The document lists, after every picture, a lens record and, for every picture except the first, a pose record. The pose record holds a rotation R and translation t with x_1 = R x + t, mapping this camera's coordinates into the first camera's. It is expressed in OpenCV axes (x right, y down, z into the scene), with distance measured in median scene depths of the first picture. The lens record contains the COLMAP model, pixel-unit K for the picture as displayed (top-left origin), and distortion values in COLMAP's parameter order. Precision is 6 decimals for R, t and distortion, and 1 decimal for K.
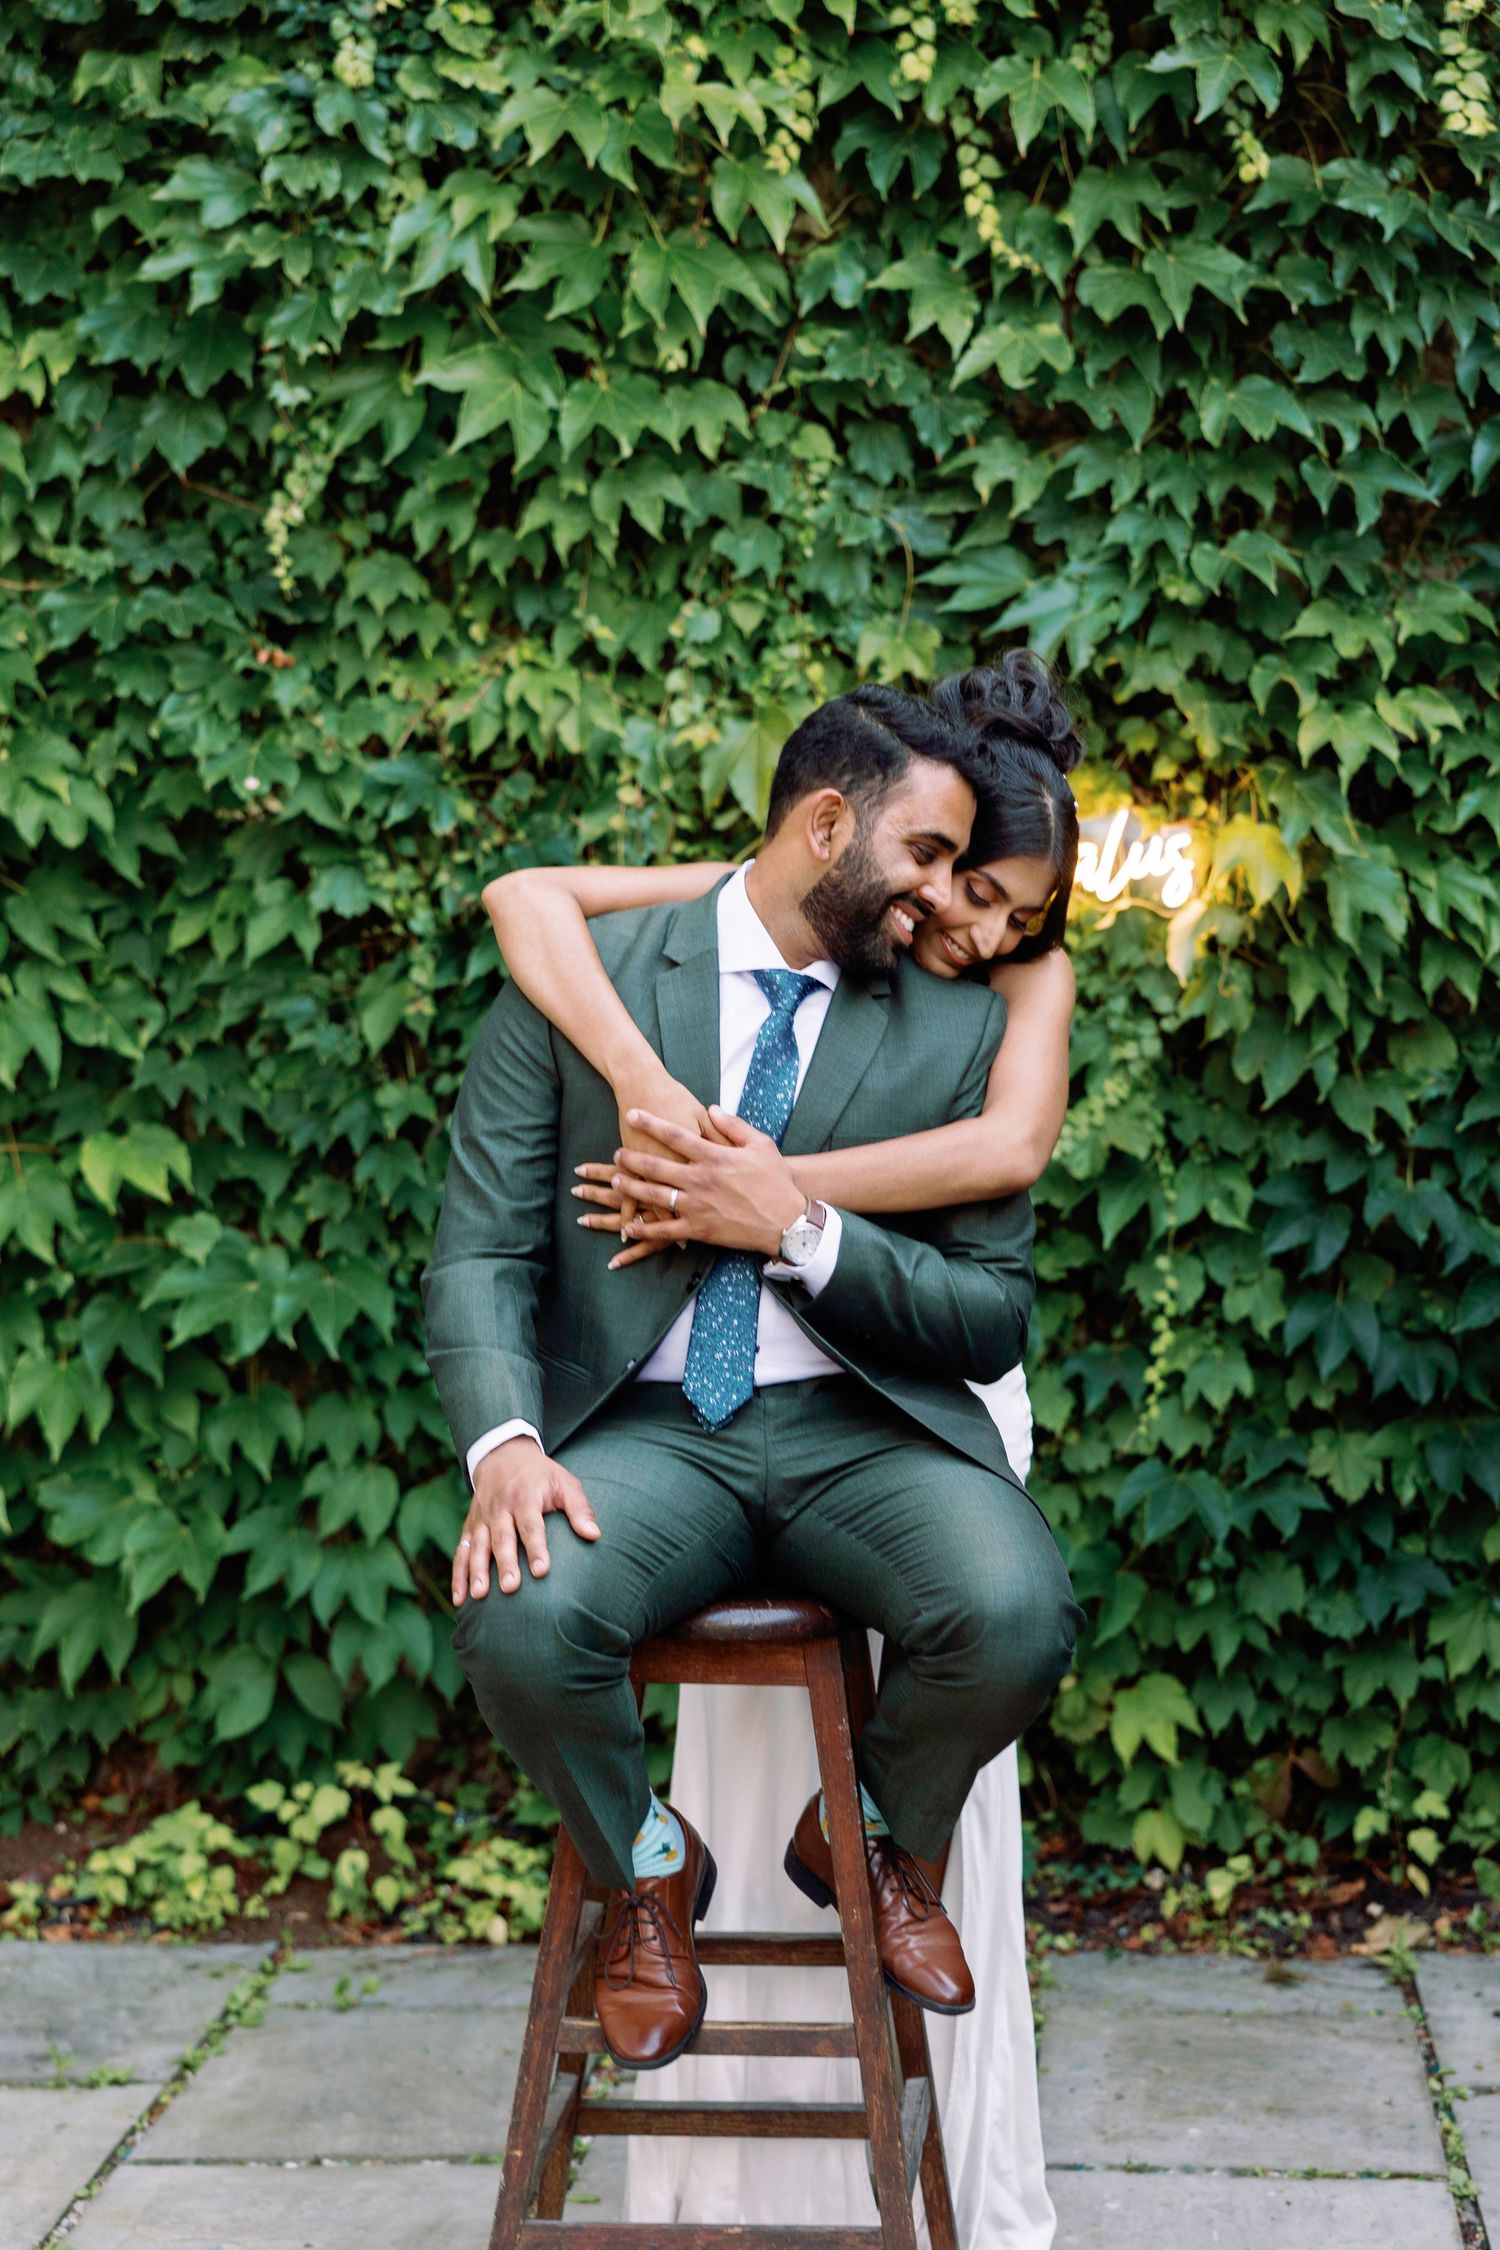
lens RADIAL K [[4488.7, 0, 749.0], [0, 4488.7, 1124.1], [0, 0, 1]] dist [-0.065550, 0.000000]
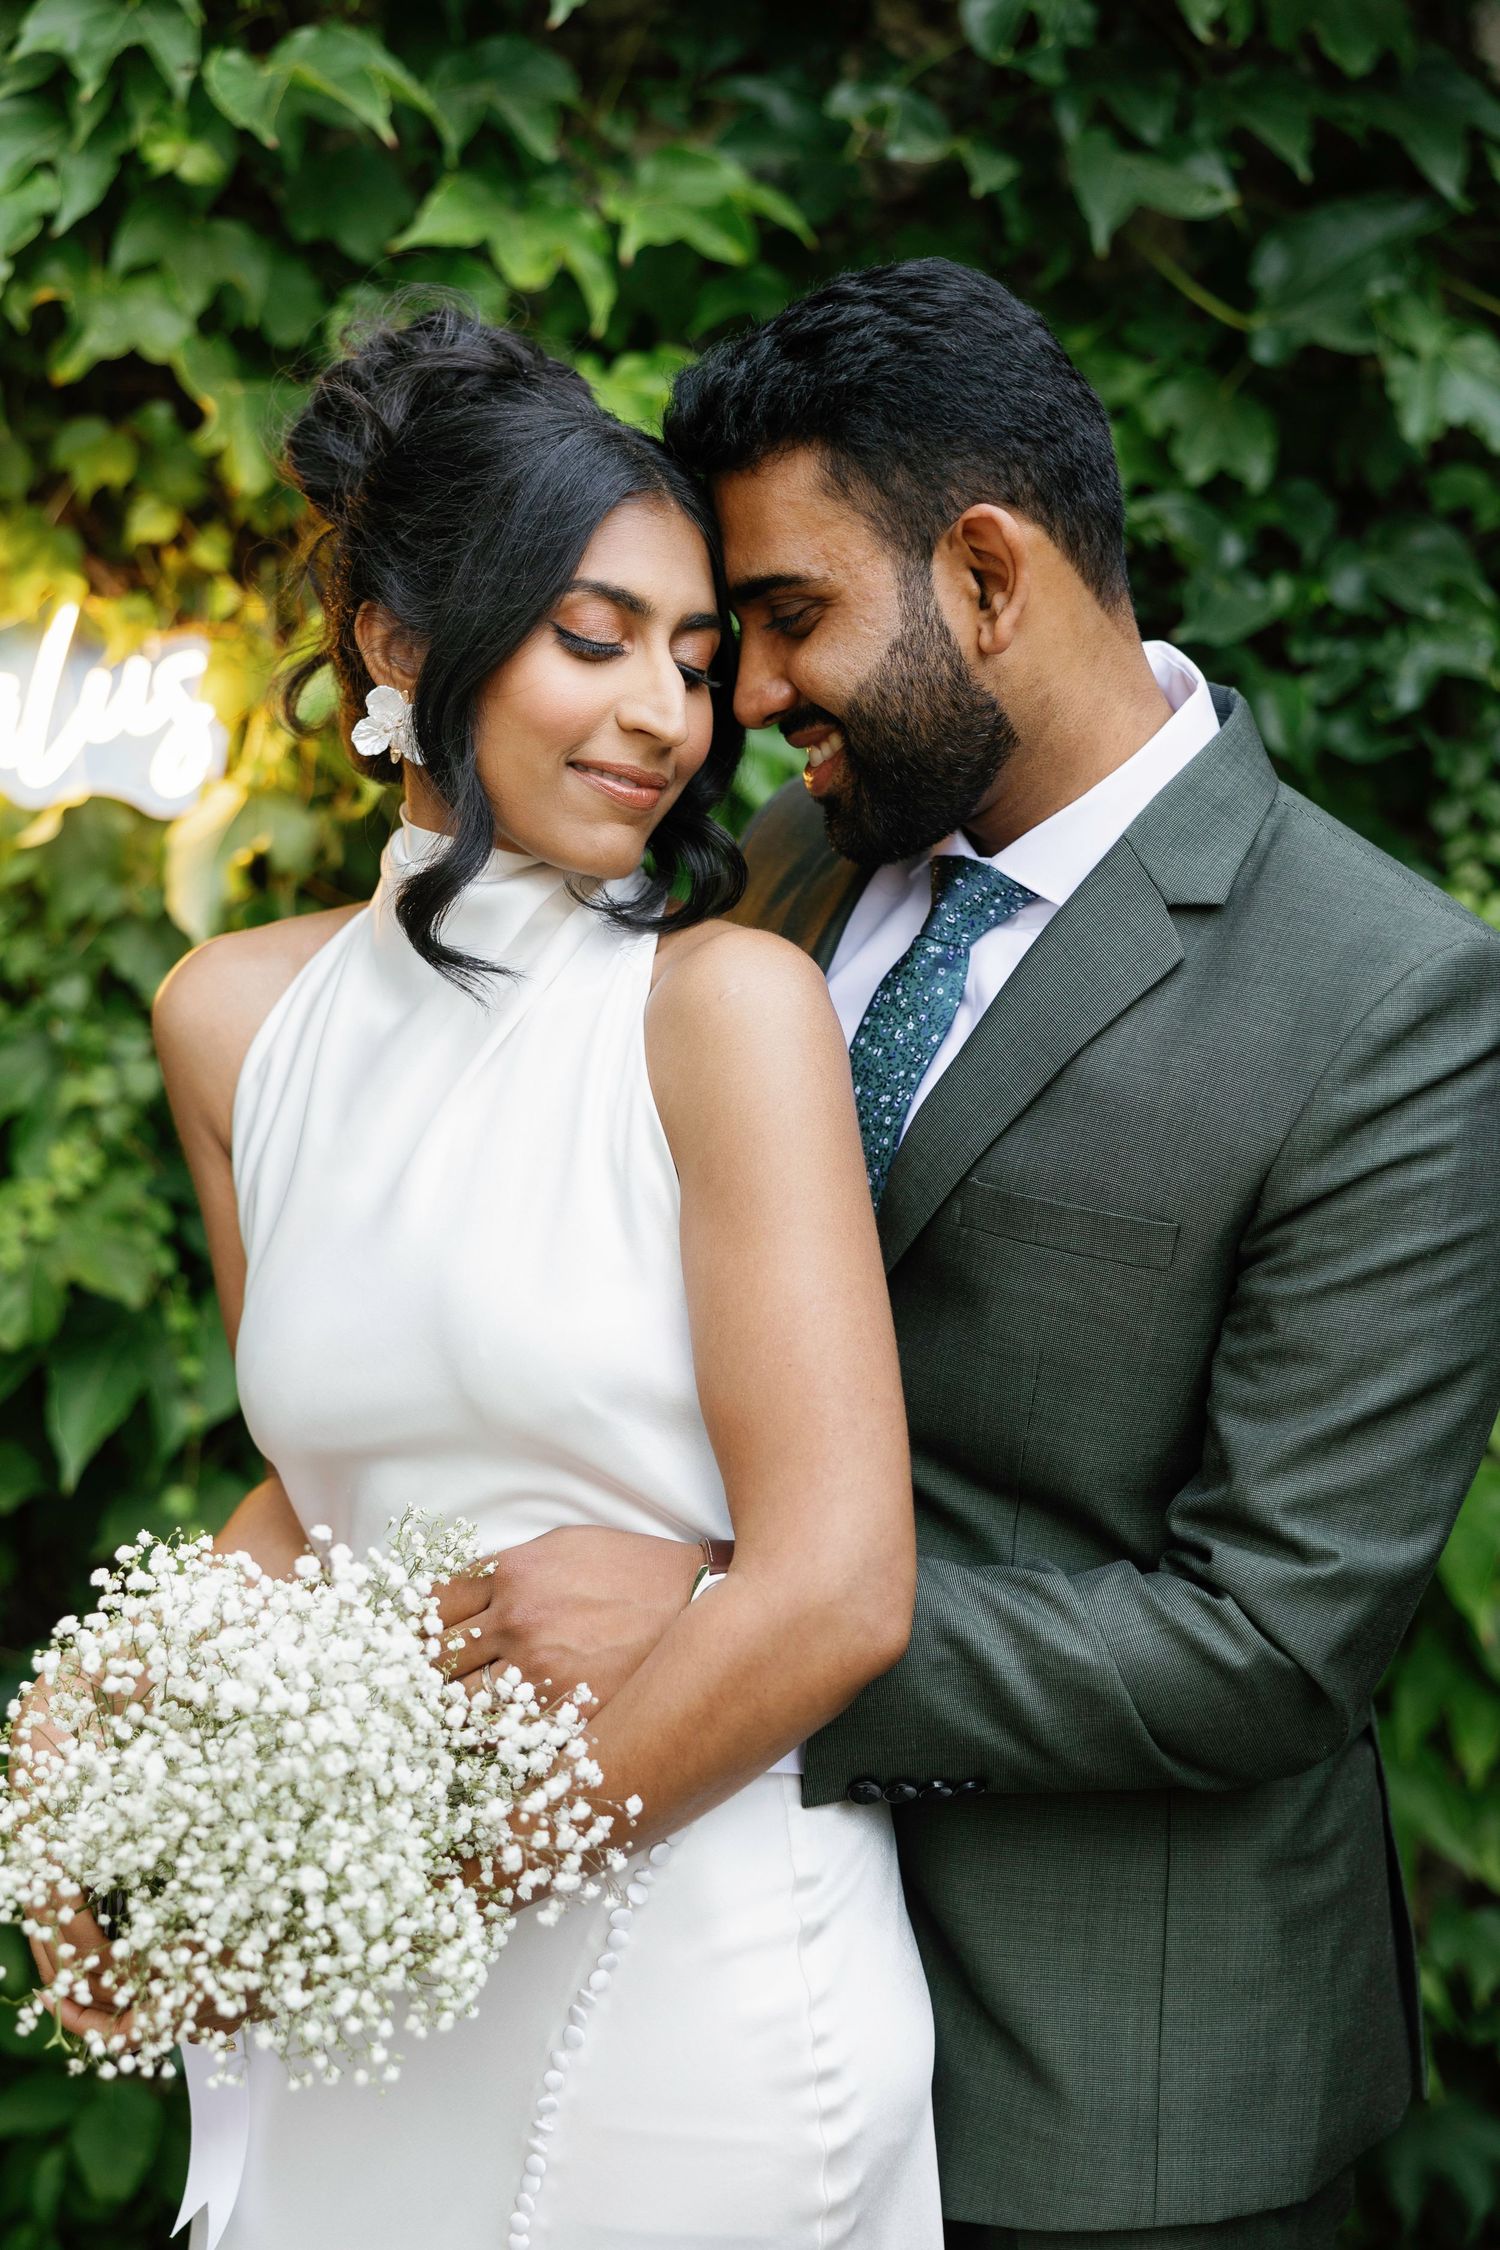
lens RADIAL K [[4488.7, 0, 749.1], [0, 4488.7, 1127.7], [0, 0, 1]] dist [-0.065550, 0.000000]
pose [[0.965182, -0.040903, 0.258363, 0.025616], [0.030544, 0.998565, 0.043983, -0.031911], [-0.259791, -0.034560, 0.965046, 0.501896]]
